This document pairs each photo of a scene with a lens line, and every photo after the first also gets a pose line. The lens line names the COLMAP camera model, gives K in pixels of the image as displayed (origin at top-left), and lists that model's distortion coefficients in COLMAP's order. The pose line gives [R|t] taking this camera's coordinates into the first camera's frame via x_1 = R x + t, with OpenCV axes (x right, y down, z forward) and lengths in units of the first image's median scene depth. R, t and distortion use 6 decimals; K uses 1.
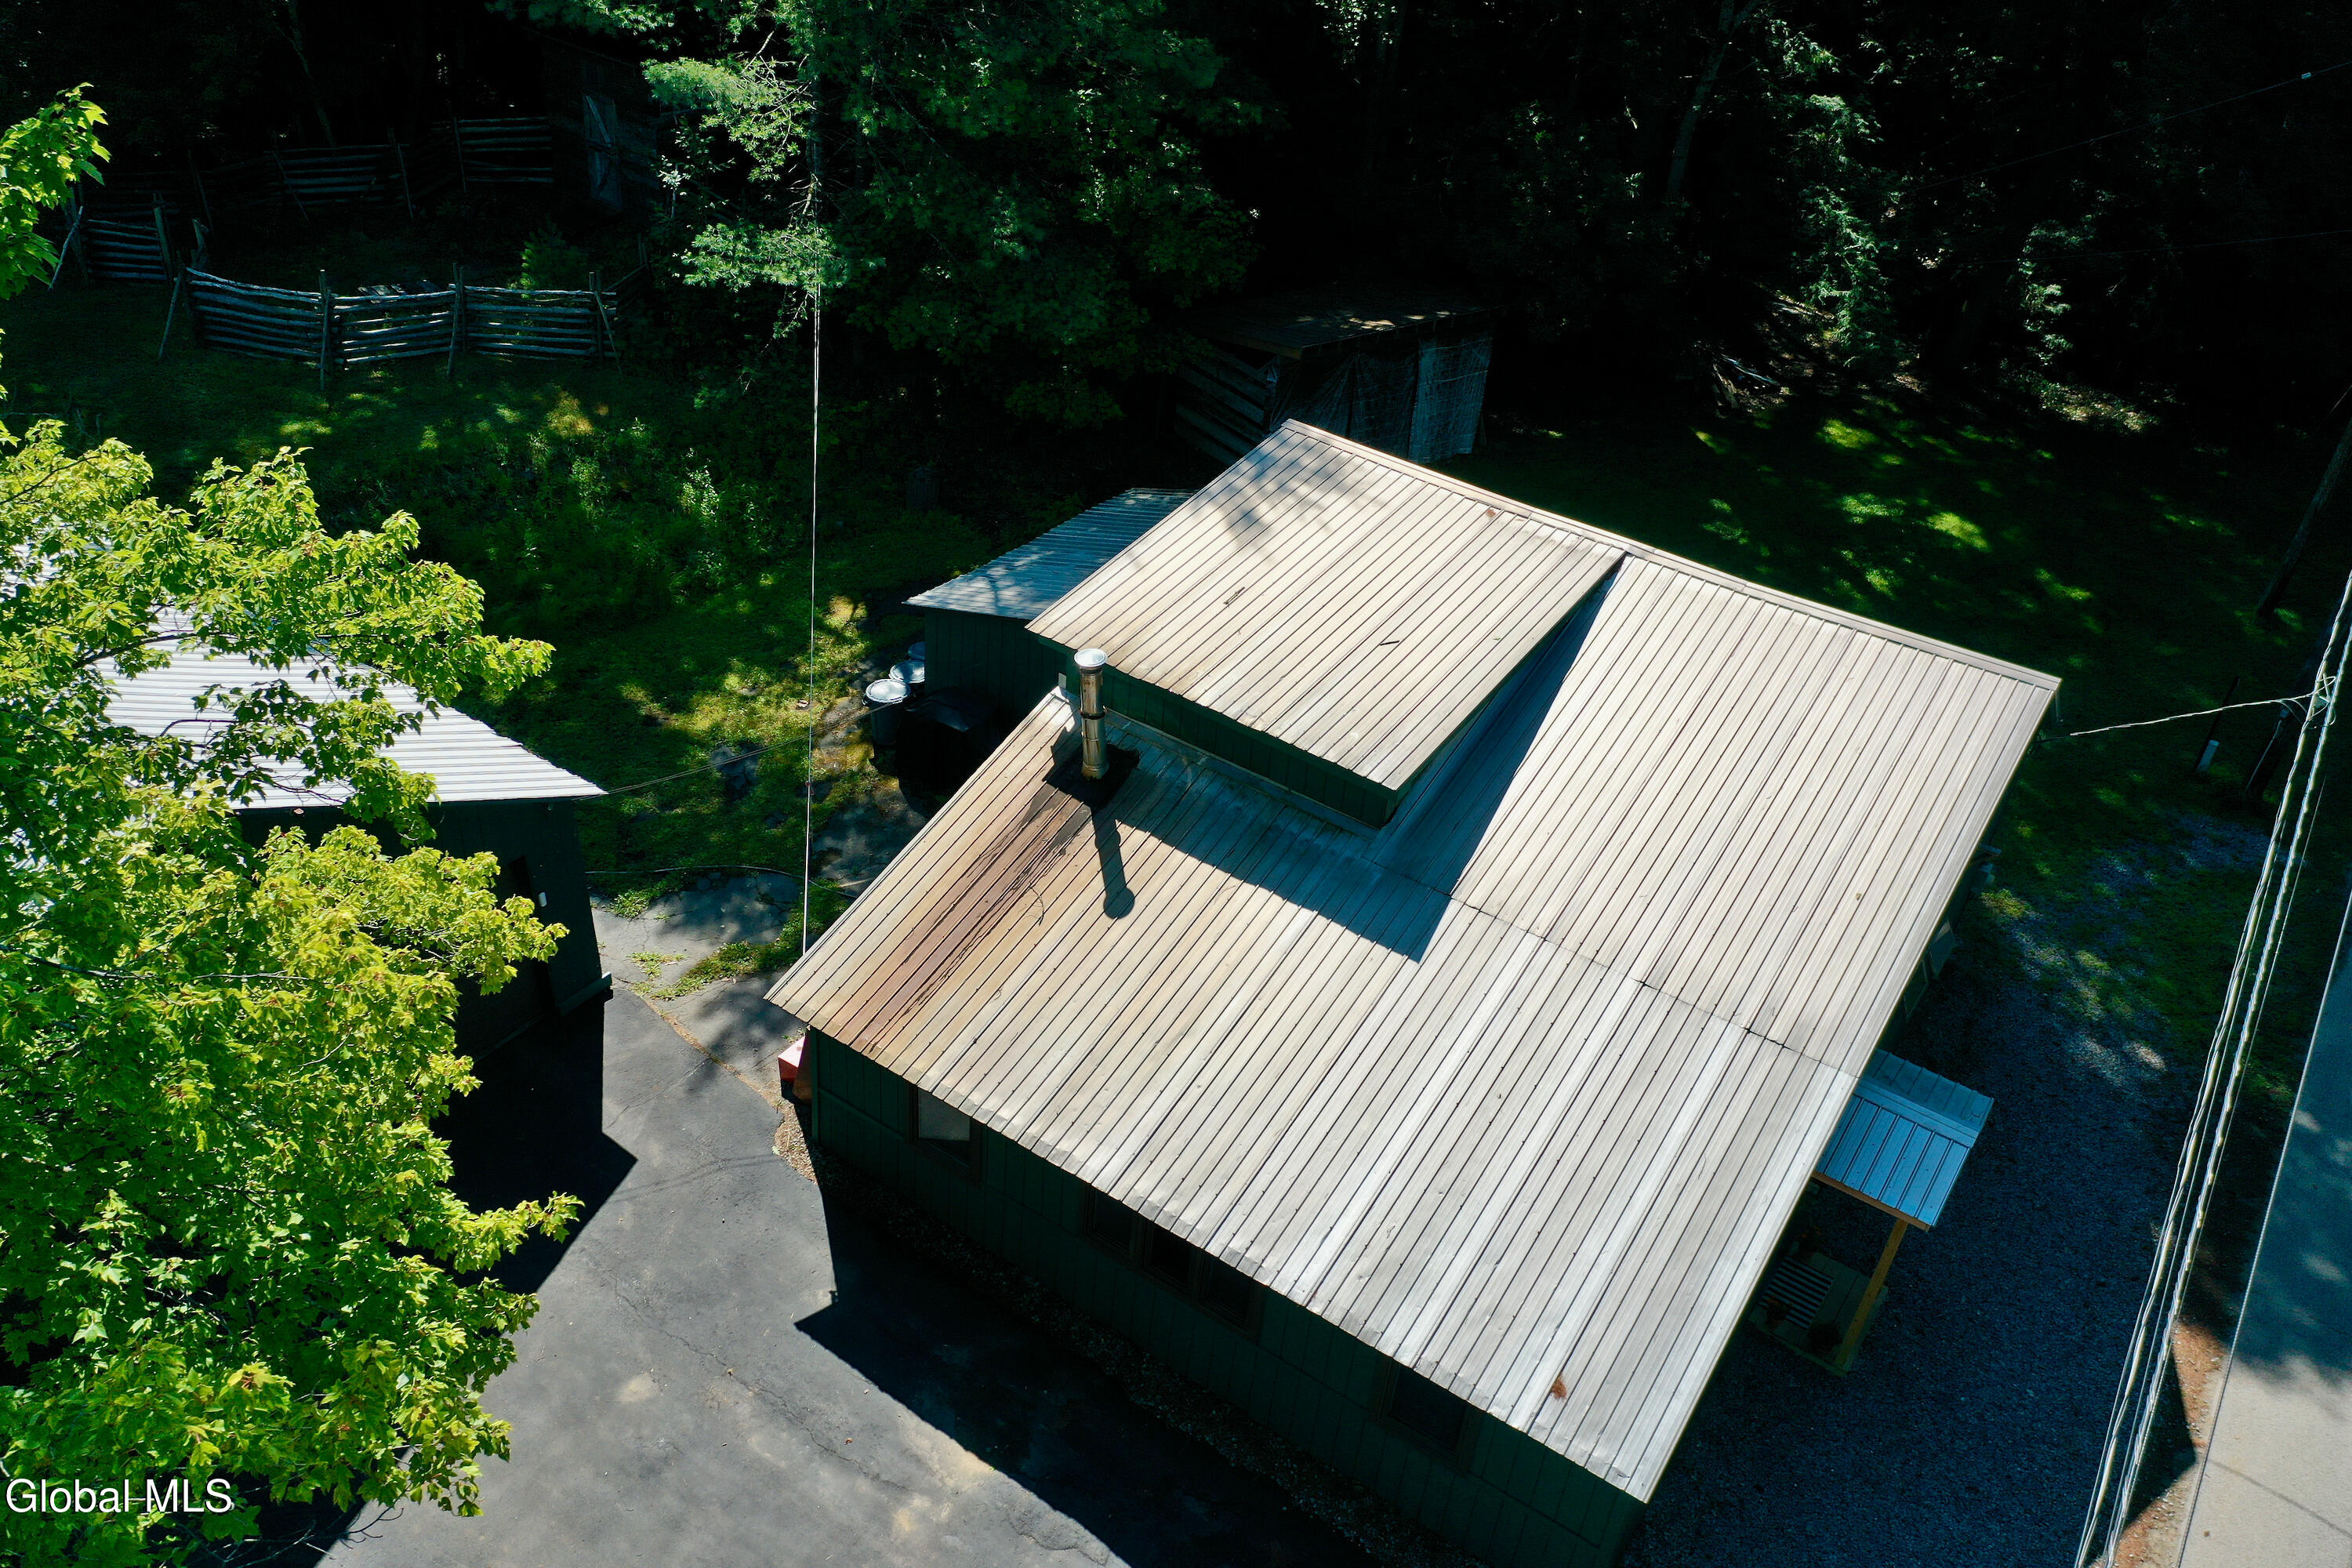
lens RADIAL K [[1843.7, 0, 1168.4], [0, 1843.7, 786.8], [0, 0, 1]] dist [-0.001265, 0.006666]
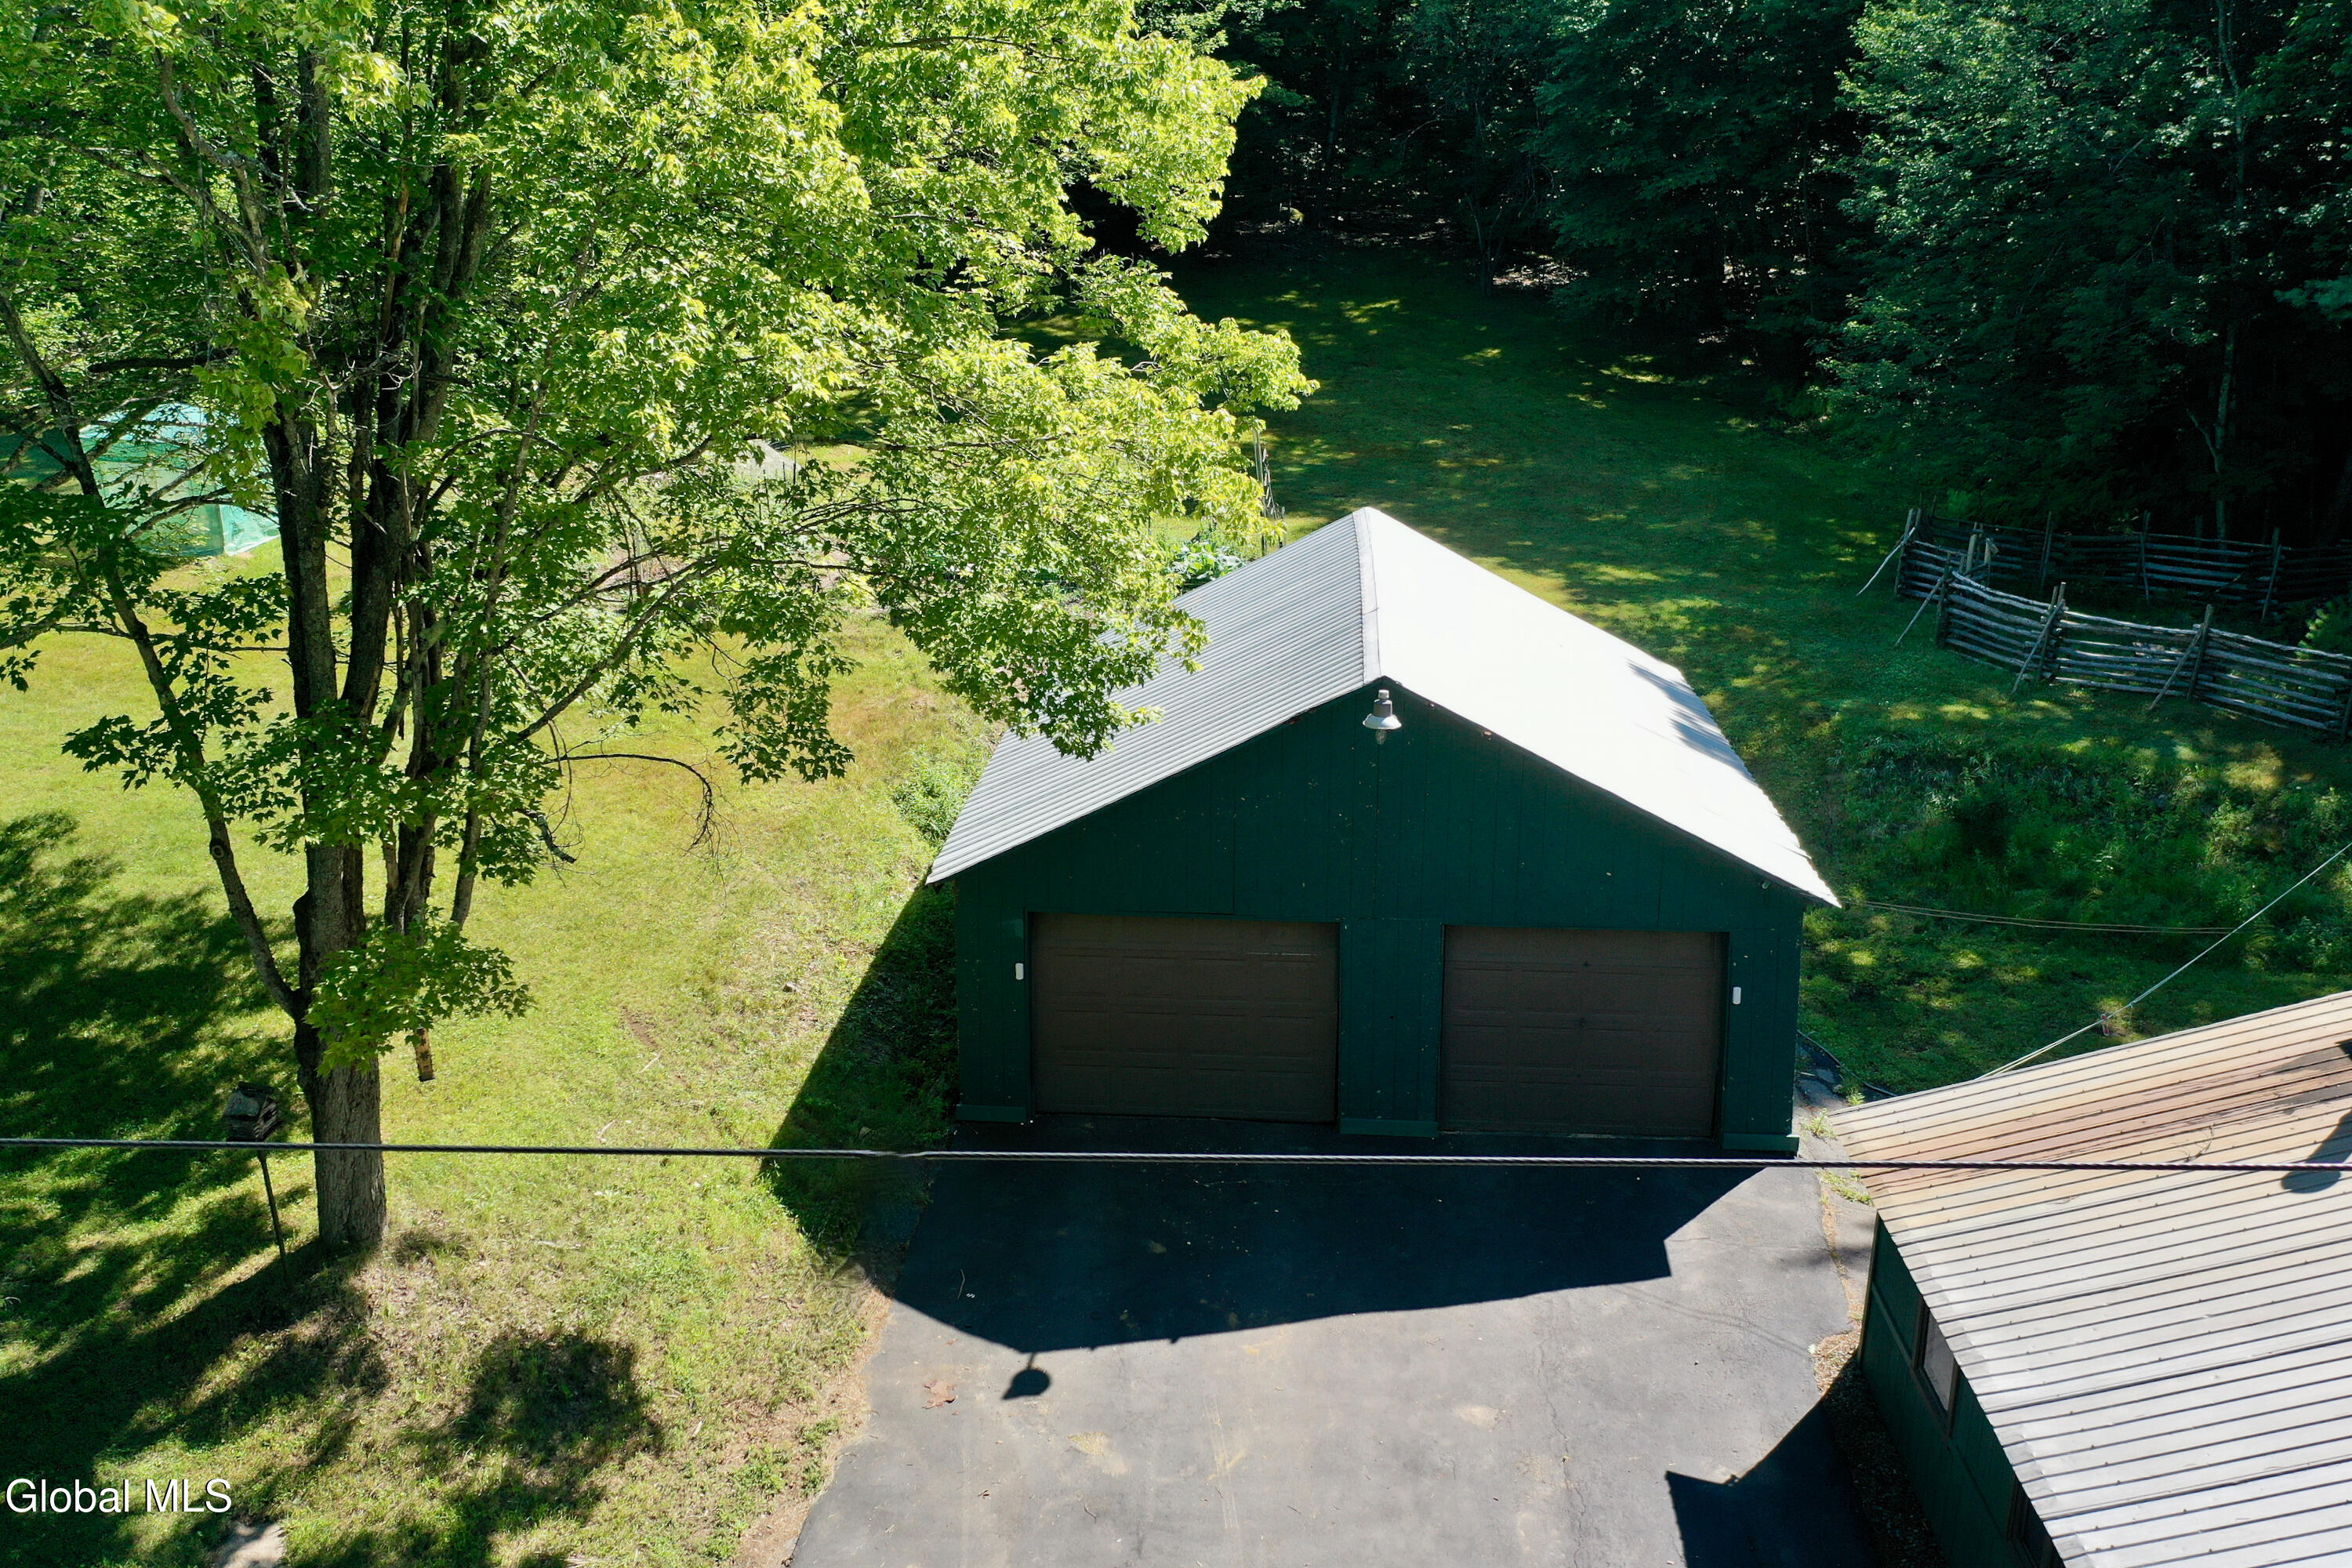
lens RADIAL K [[2028.6, 0, 1176.0], [0, 2028.6, 784.0], [0, 0, 1]] dist [0.009561, 0.007325]
pose [[0.503449, 0.184941, -0.844000, 0.268223], [-0.460739, 0.883816, -0.081167, 0.135646], [0.730930, 0.429727, 0.530166, 0.163943]]
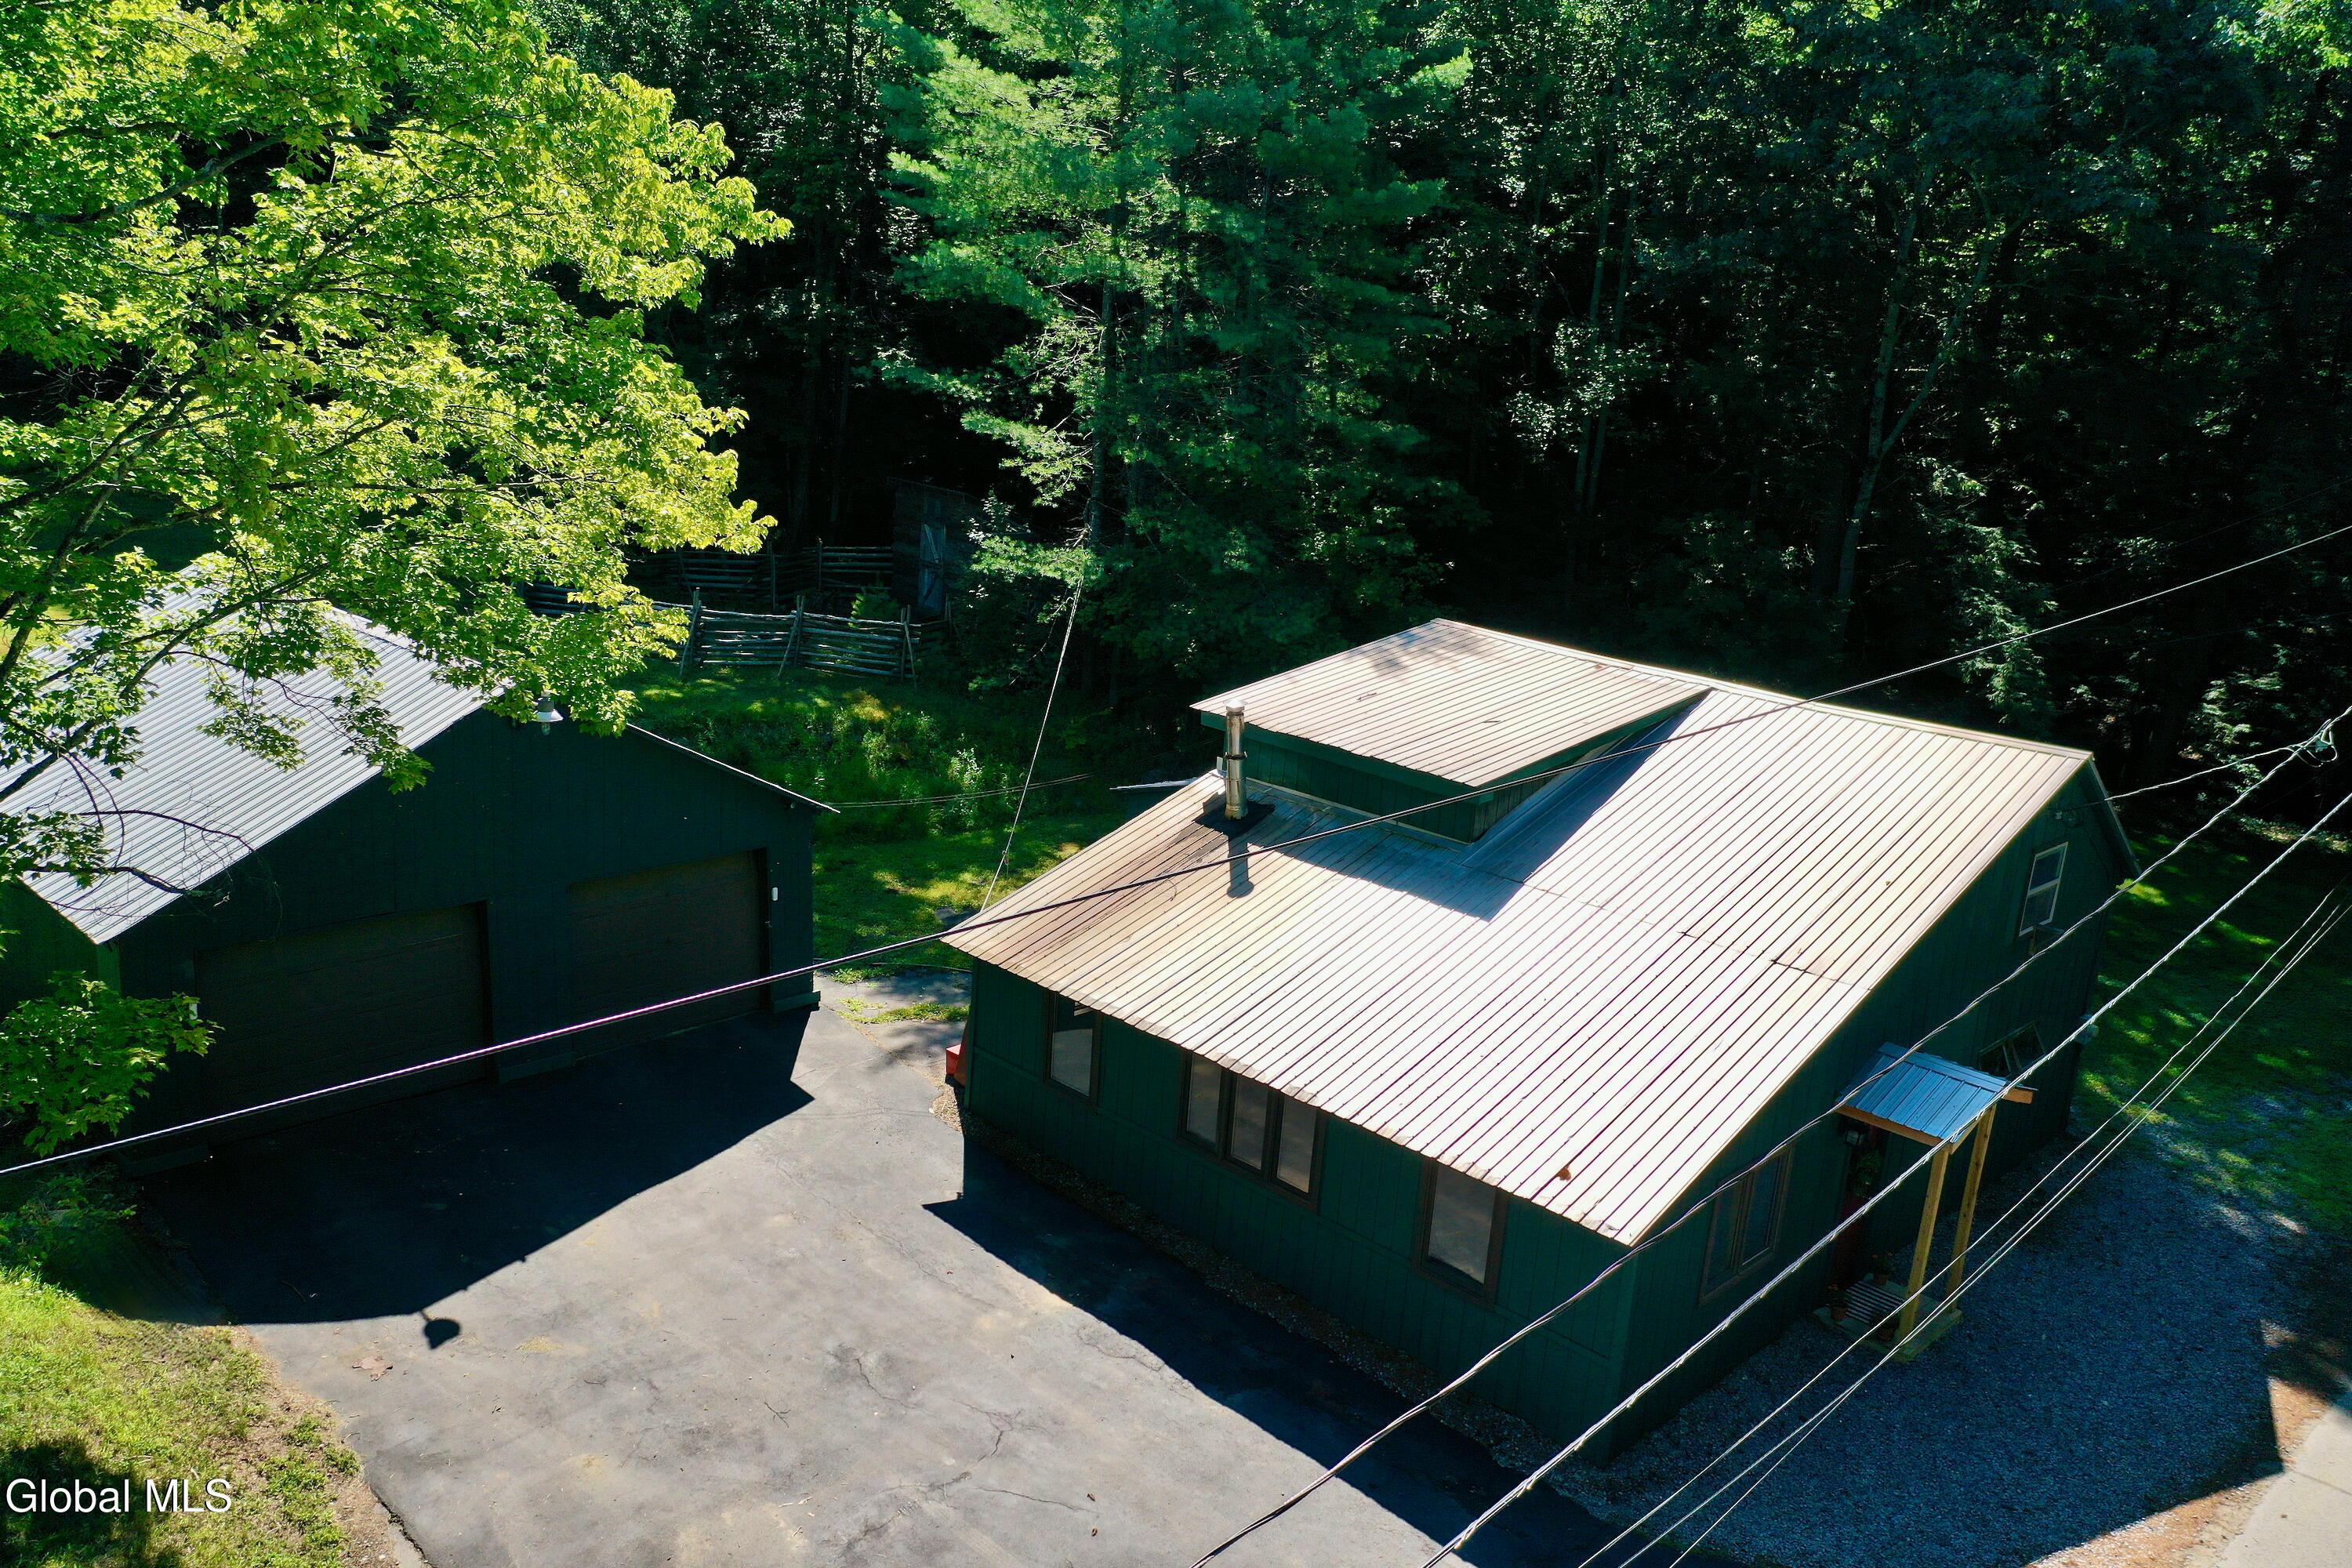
lens RADIAL K [[1843.7, 0, 1168.4], [0, 1843.7, 786.8], [0, 0, 1]] dist [-0.001265, 0.006666]
pose [[0.984814, 0.036856, -0.169656, 0.089989], [-0.094068, 0.934610, -0.343008, 0.294431], [0.145920, 0.353759, 0.923884, -0.082093]]
